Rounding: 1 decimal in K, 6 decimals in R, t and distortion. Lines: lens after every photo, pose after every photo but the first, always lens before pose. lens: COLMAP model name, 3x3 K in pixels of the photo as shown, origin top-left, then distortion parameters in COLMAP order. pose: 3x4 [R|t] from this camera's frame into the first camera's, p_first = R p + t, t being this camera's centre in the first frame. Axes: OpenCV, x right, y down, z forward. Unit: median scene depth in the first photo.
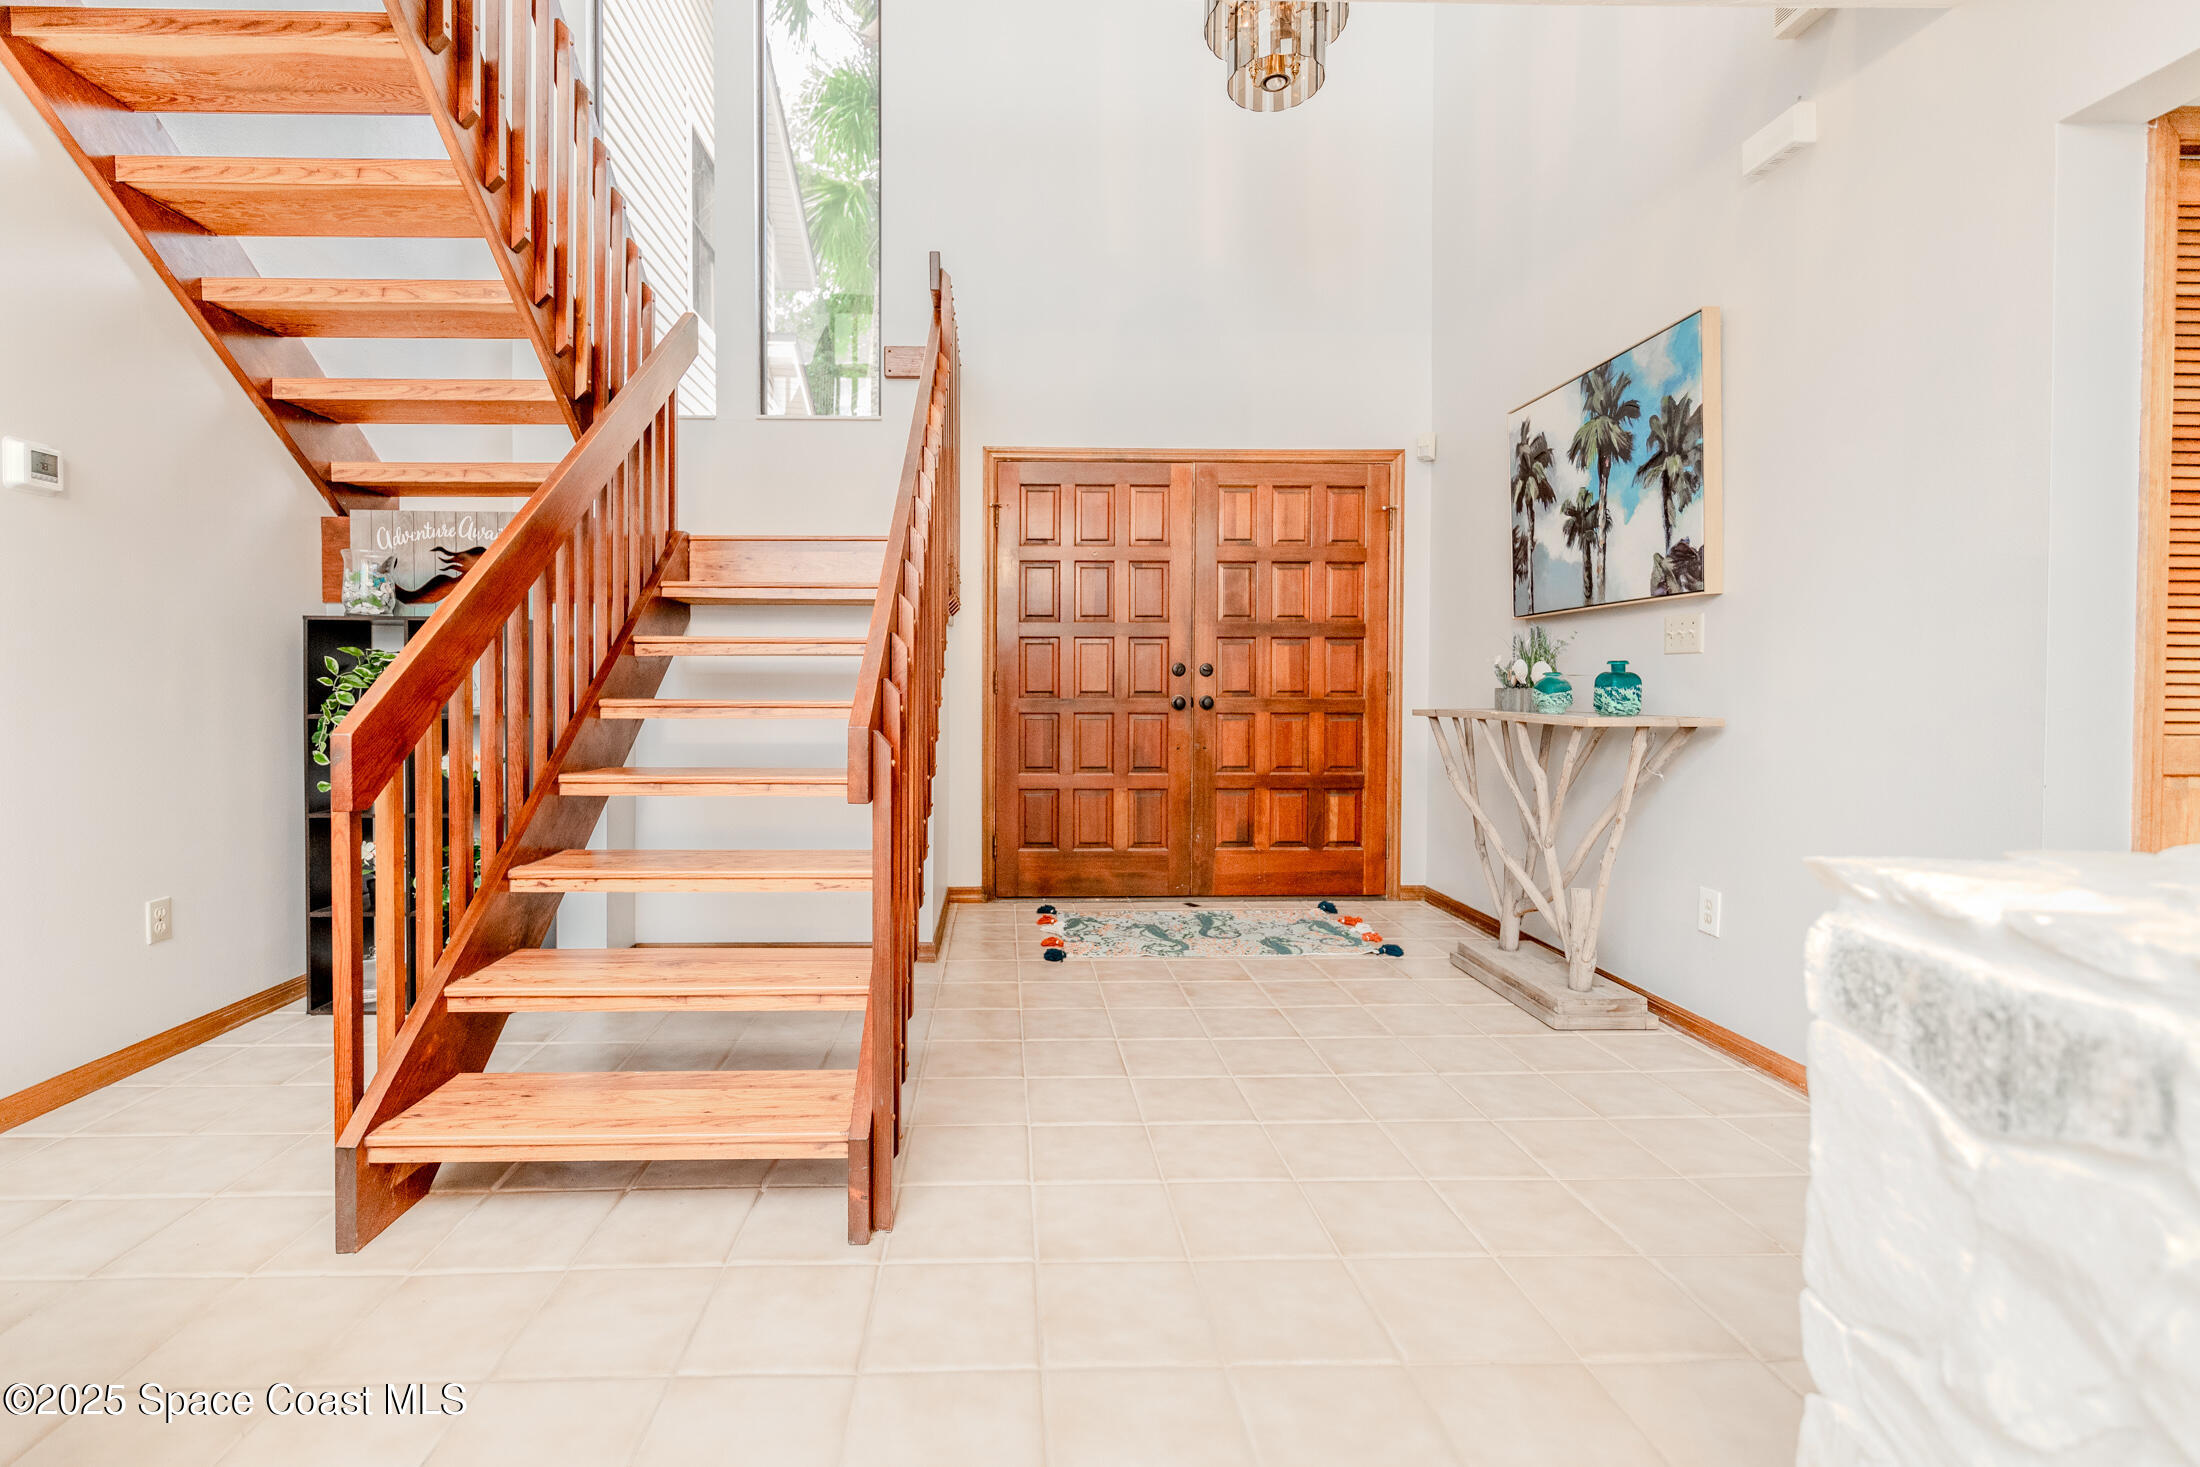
lens RADIAL K [[973.8, 0, 1049.3], [0, 973.8, 698.5], [0, 0, 1]] dist [-0.008286, -0.000025]
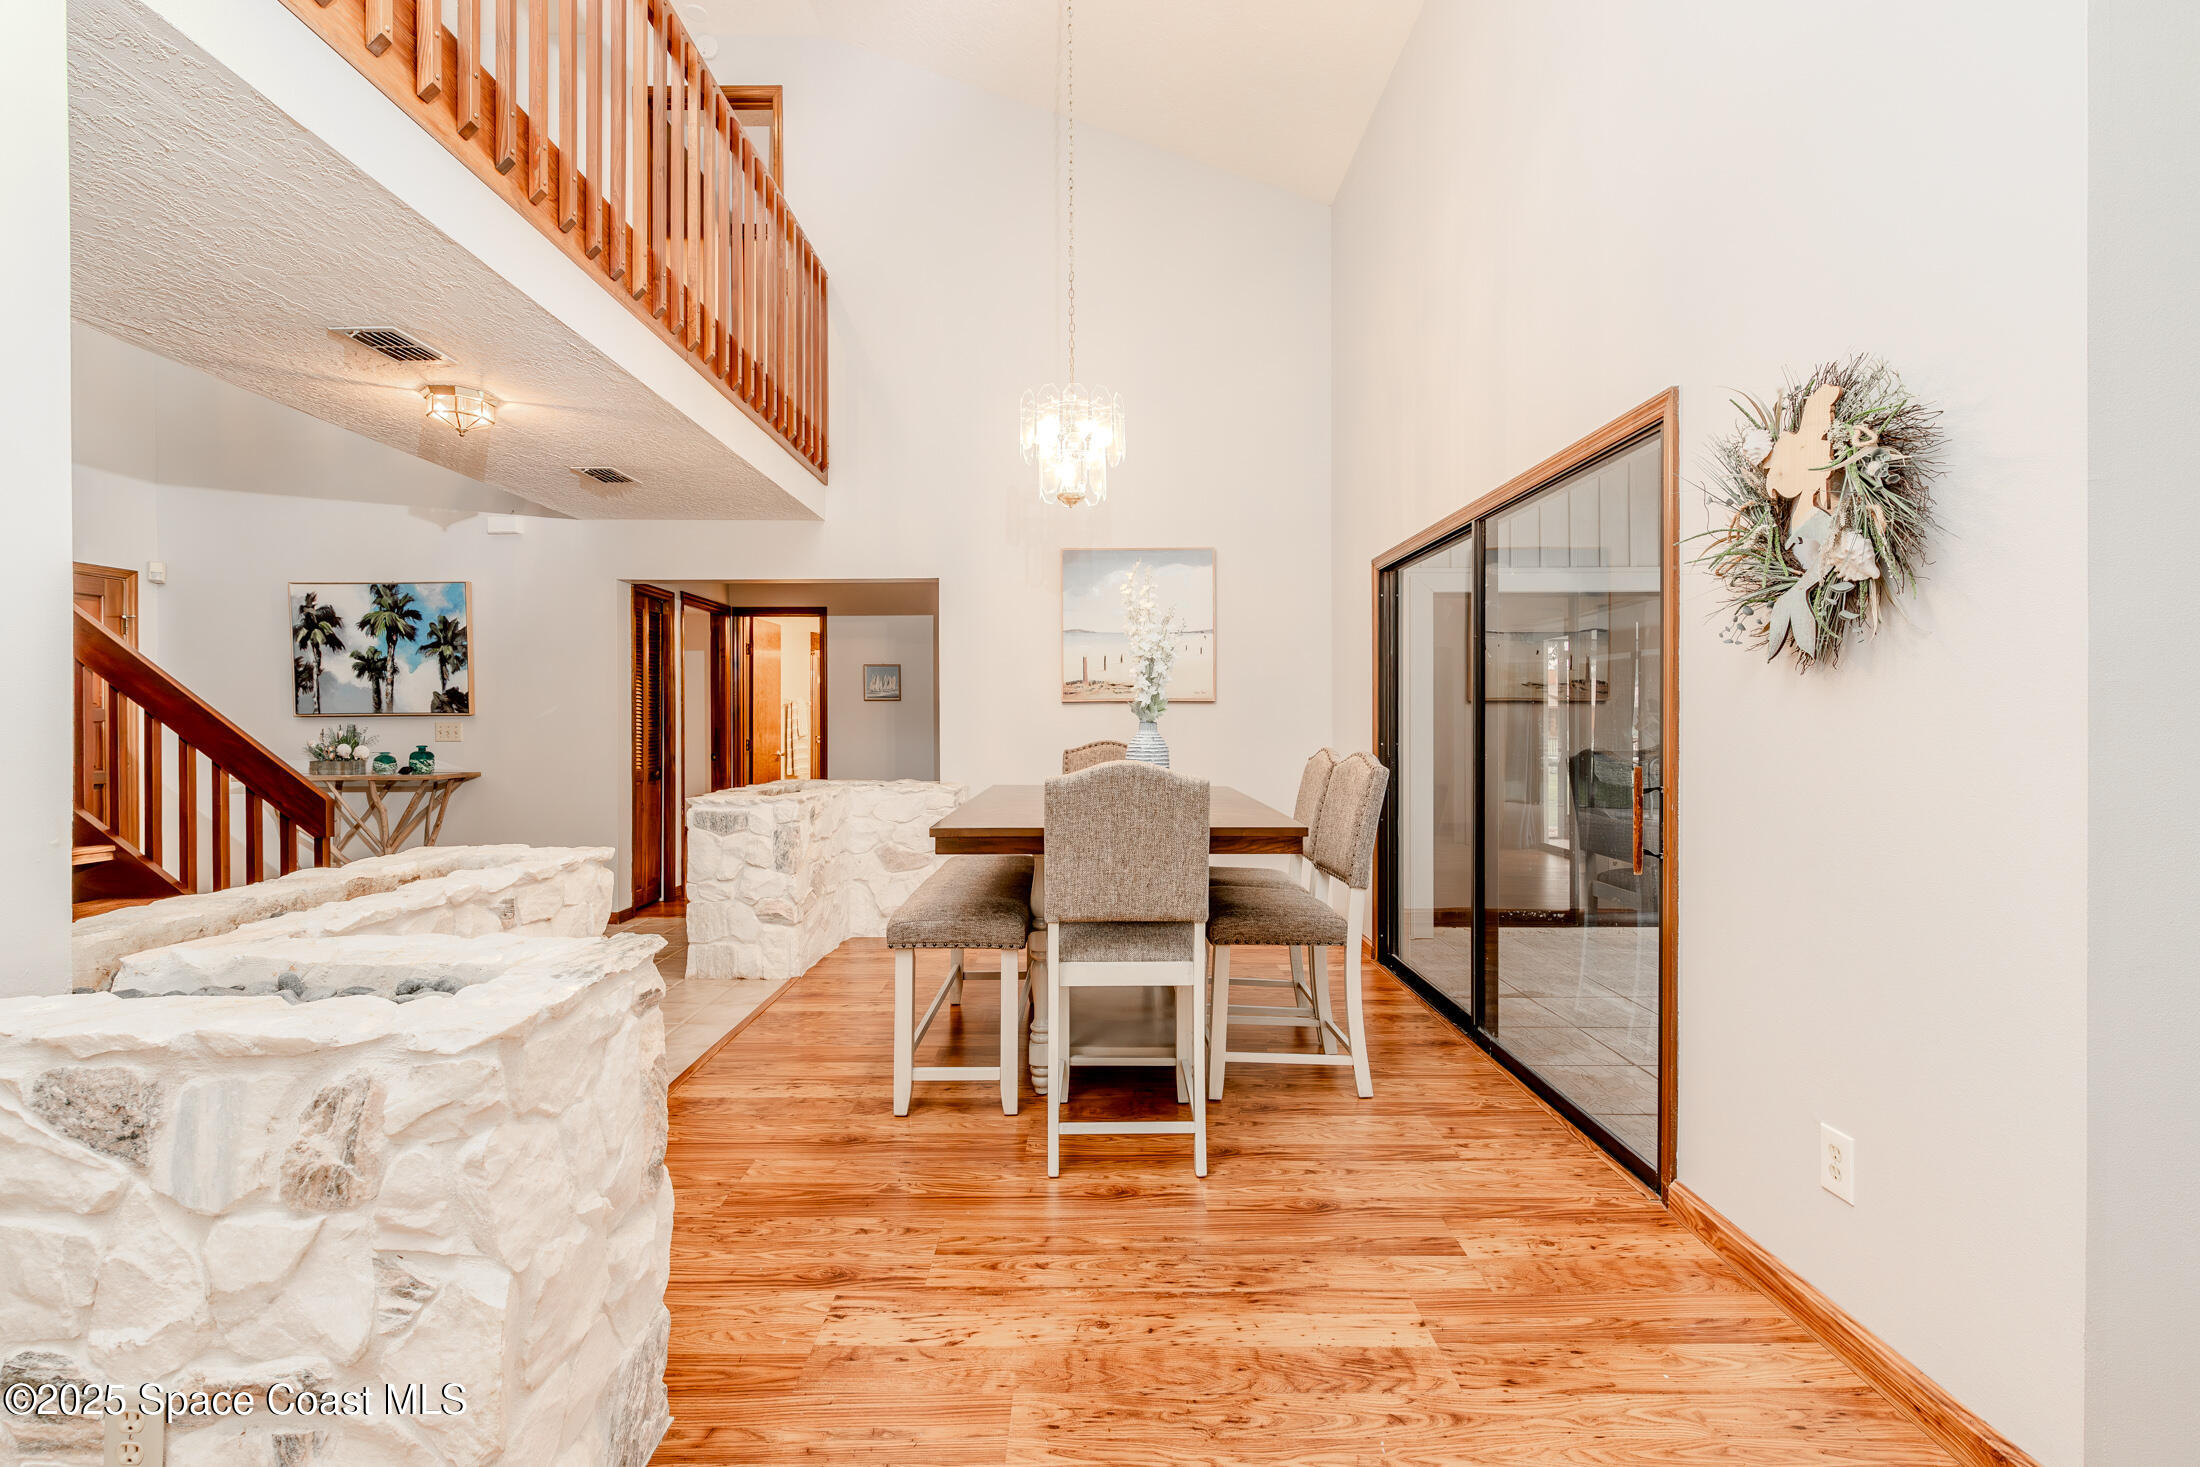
lens RADIAL K [[973.8, 0, 1099.7], [0, 973.8, 727.9], [0, 0, 1]] dist [-0.008286, -0.000025]
pose [[0.010355, -0.010735, 0.999889, -1.316660], [0.017722, 0.999787, 0.010550, -0.068194], [-0.999789, 0.017611, 0.010543, -0.380265]]
